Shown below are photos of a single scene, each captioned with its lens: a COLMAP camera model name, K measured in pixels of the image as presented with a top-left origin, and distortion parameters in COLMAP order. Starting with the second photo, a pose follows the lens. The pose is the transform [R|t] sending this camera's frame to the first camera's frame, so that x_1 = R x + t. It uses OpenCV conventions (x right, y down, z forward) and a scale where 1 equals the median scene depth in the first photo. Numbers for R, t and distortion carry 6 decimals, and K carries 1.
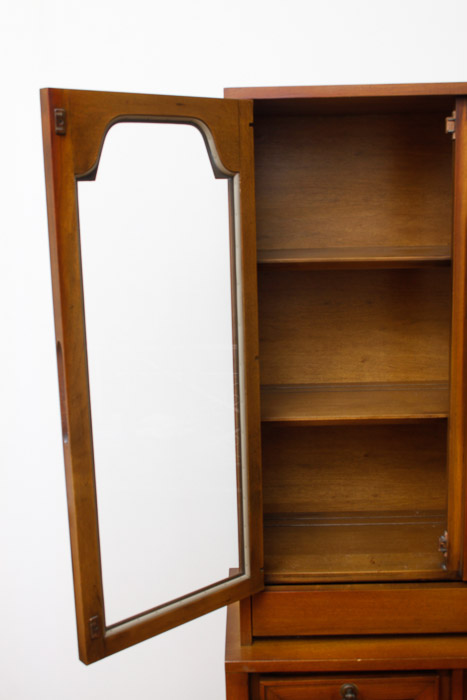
lens RADIAL K [[875.9, 0, 232.0], [0, 875.9, 343.0], [0, 0, 1]] dist [-0.064282, 0.000000]
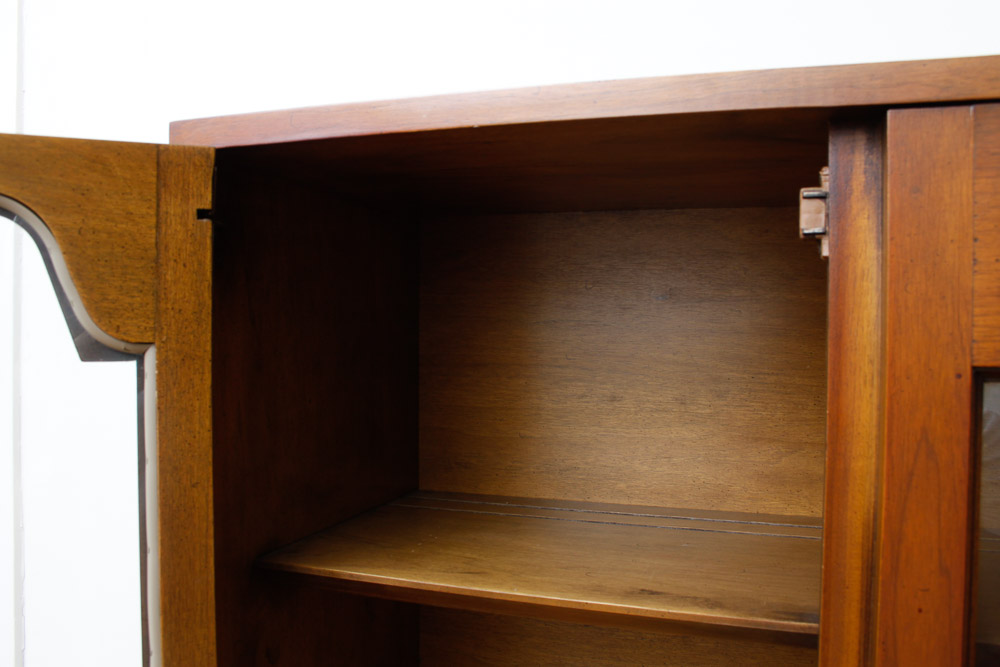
lens RADIAL K [[849.5, 0, 508.8], [0, 849.5, 333.1], [0, 0, 1]] dist [-0.160660, 0.137145]
pose [[0.952850, 0.036826, -0.301200, 0.196432], [-0.083085, 0.986338, -0.142247, -0.130350], [0.291847, 0.160566, 0.942891, 0.575565]]
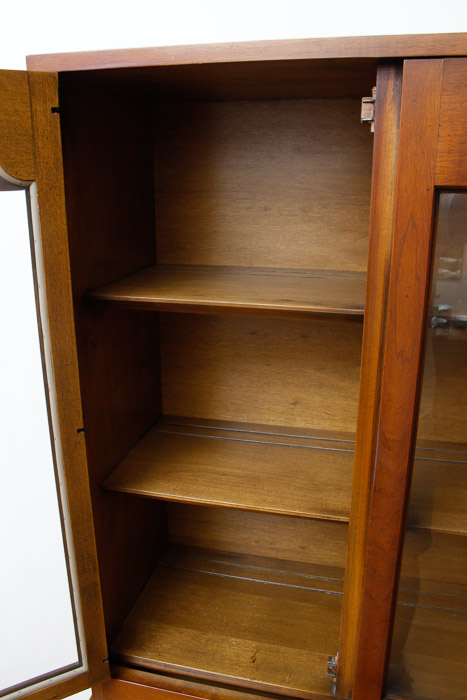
lens RADIAL K [[594.7, 0, 231.3], [0, 594.7, 347.2], [0, 0, 1]] dist [-0.160660, 0.137145]
pose [[0.973895, 0.088390, -0.209085, 0.211750], [-0.061166, 0.989190, 0.133274, -0.107987], [0.218604, -0.117006, 0.968773, 0.457896]]
